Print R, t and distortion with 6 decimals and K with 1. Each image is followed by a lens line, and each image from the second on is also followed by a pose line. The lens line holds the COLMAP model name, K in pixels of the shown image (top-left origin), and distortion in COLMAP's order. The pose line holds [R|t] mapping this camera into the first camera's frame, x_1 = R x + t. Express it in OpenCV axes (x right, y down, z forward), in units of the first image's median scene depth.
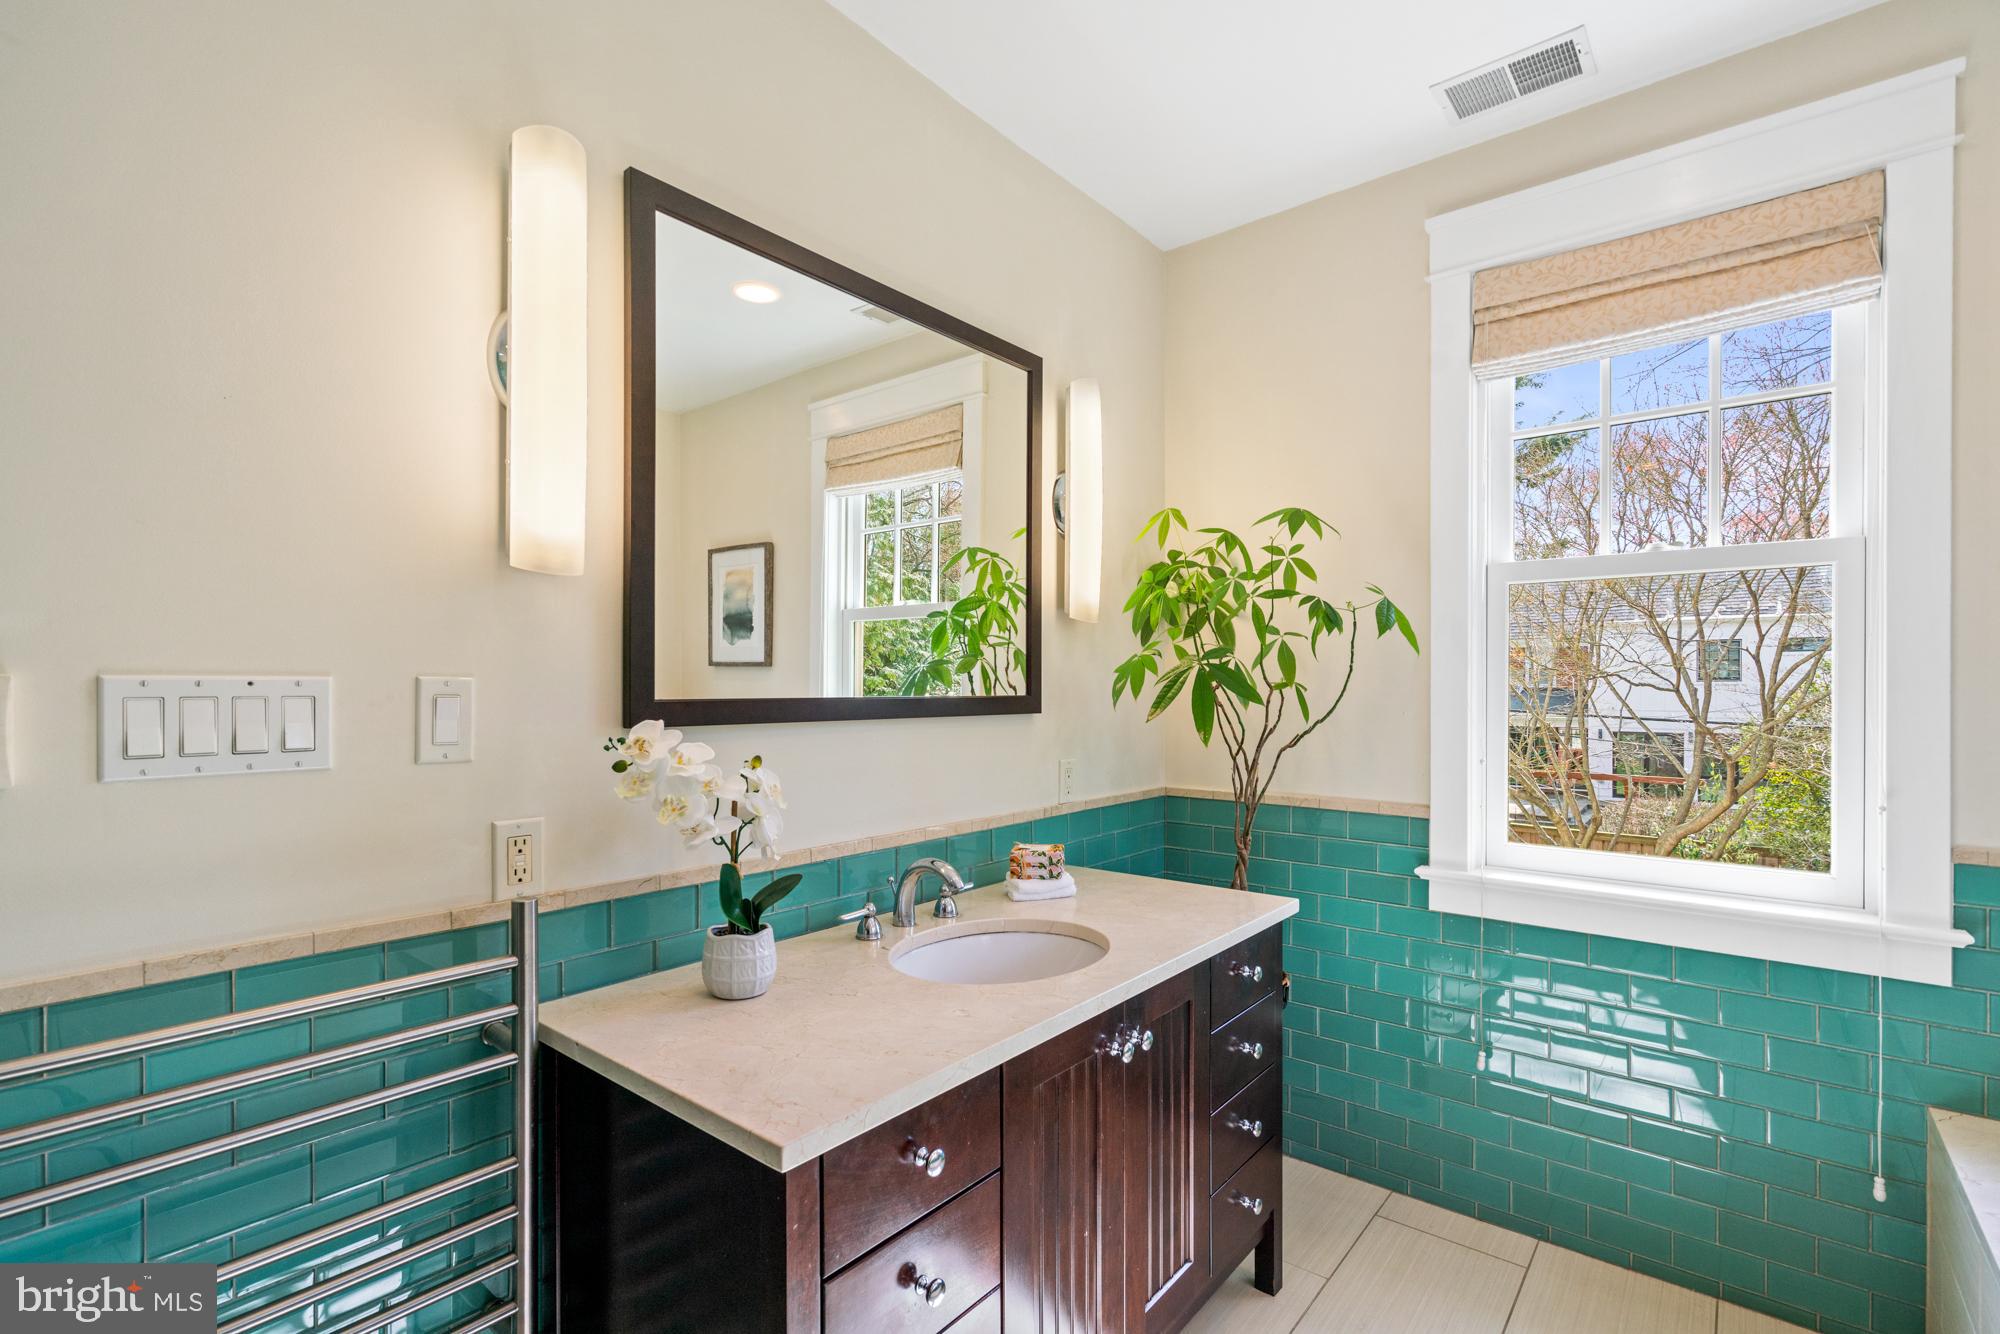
lens RADIAL K [[909.6, 0, 995.6], [0, 909.6, 680.5], [0, 0, 1]] dist [-0.005756, 0.001330]
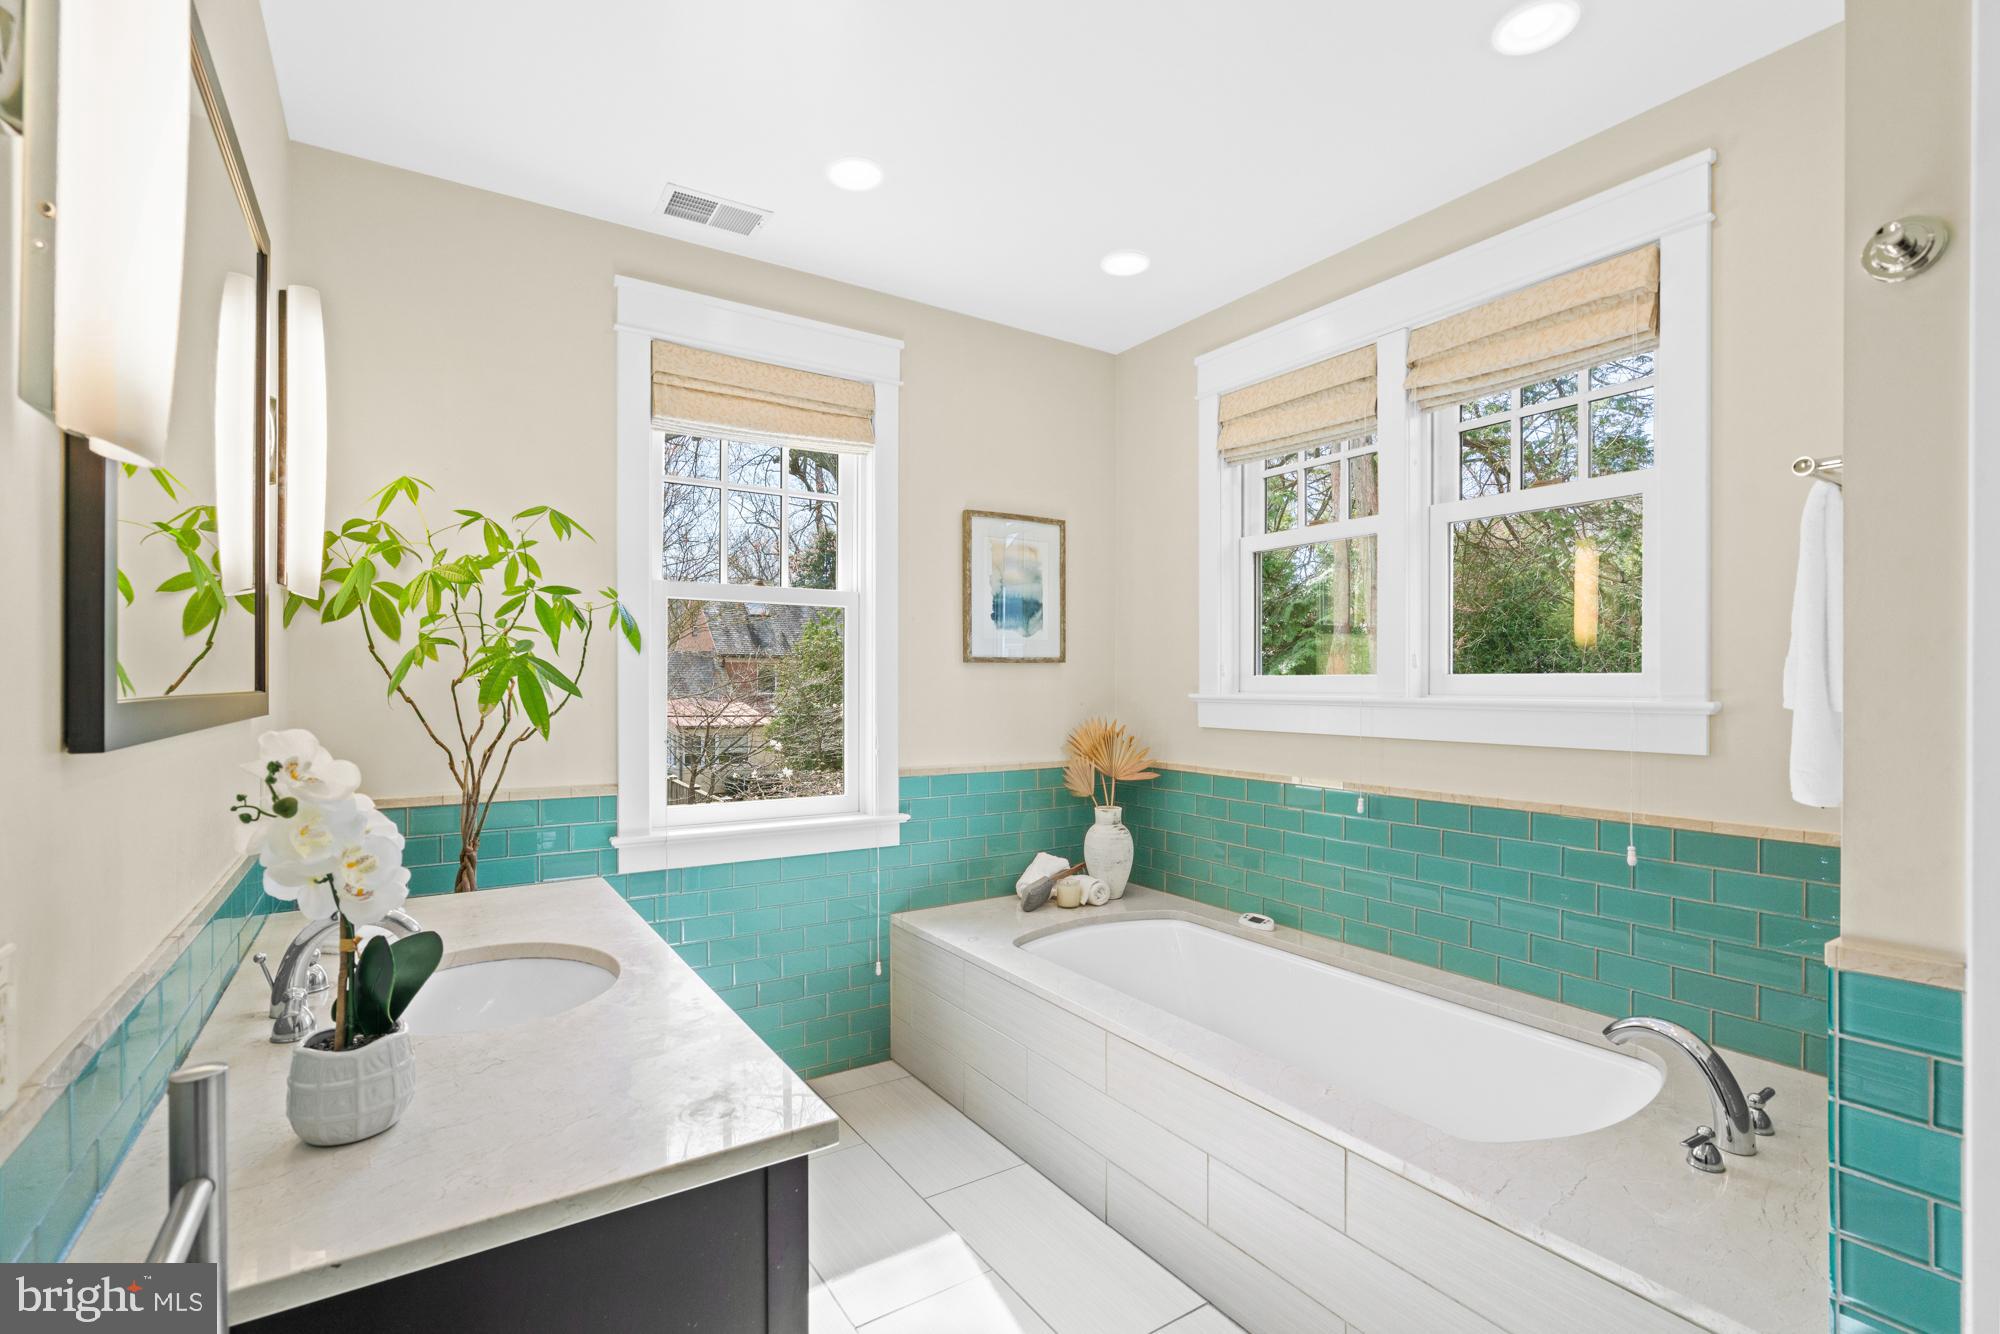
lens RADIAL K [[909.6, 0, 994.6], [0, 909.6, 674.3], [0, 0, 1]] dist [-0.005756, 0.001330]
pose [[0.295364, 0.008834, 0.955344, -0.528756], [-0.006691, 0.999952, -0.007178, 0.003887], [-0.955361, -0.004272, 0.295409, 0.222251]]
